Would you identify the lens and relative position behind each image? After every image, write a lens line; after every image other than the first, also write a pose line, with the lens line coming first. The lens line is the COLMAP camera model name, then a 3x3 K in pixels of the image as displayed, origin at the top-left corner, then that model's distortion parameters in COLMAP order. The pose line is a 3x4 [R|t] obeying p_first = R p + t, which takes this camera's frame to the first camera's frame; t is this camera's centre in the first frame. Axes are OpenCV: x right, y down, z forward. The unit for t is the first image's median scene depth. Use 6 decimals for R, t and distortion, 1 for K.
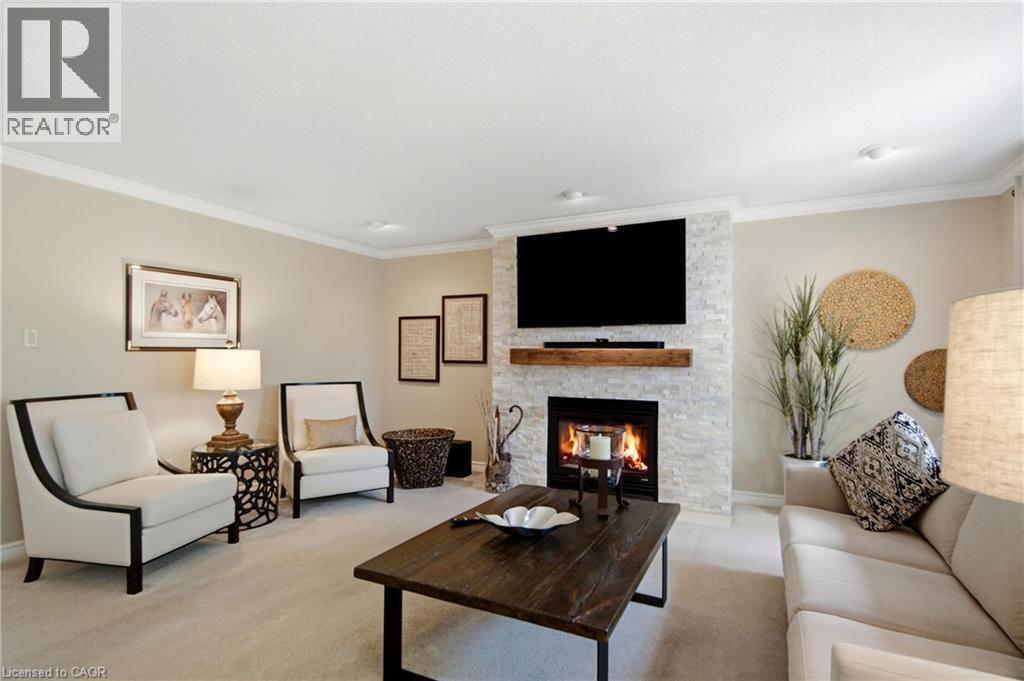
lens RADIAL K [[524.0, 0, 510.8], [0, 524.0, 349.1], [0, 0, 1]] dist [0.000417, 0.000248]
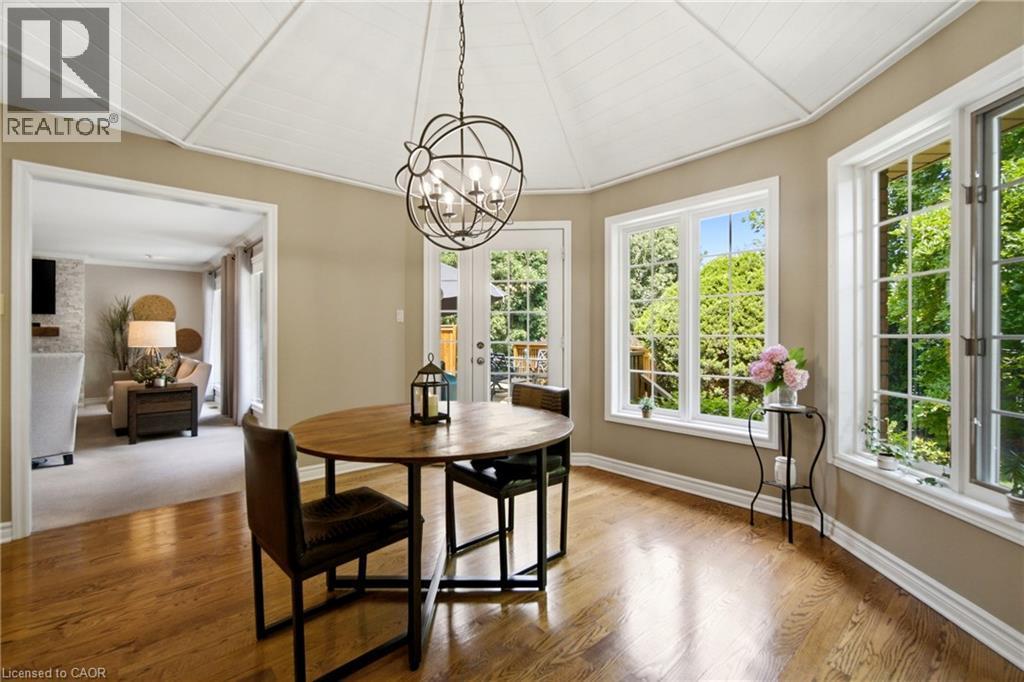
lens RADIAL K [[460.6, 0, 510.8], [0, 460.6, 337.9], [0, 0, 1]] dist [-0.001966, 0.000127]
pose [[0.372925, -0.006576, 0.927838, -0.591769], [-0.010721, 0.999878, 0.011396, 0.002325], [-0.927799, -0.014197, 0.372809, -1.152822]]
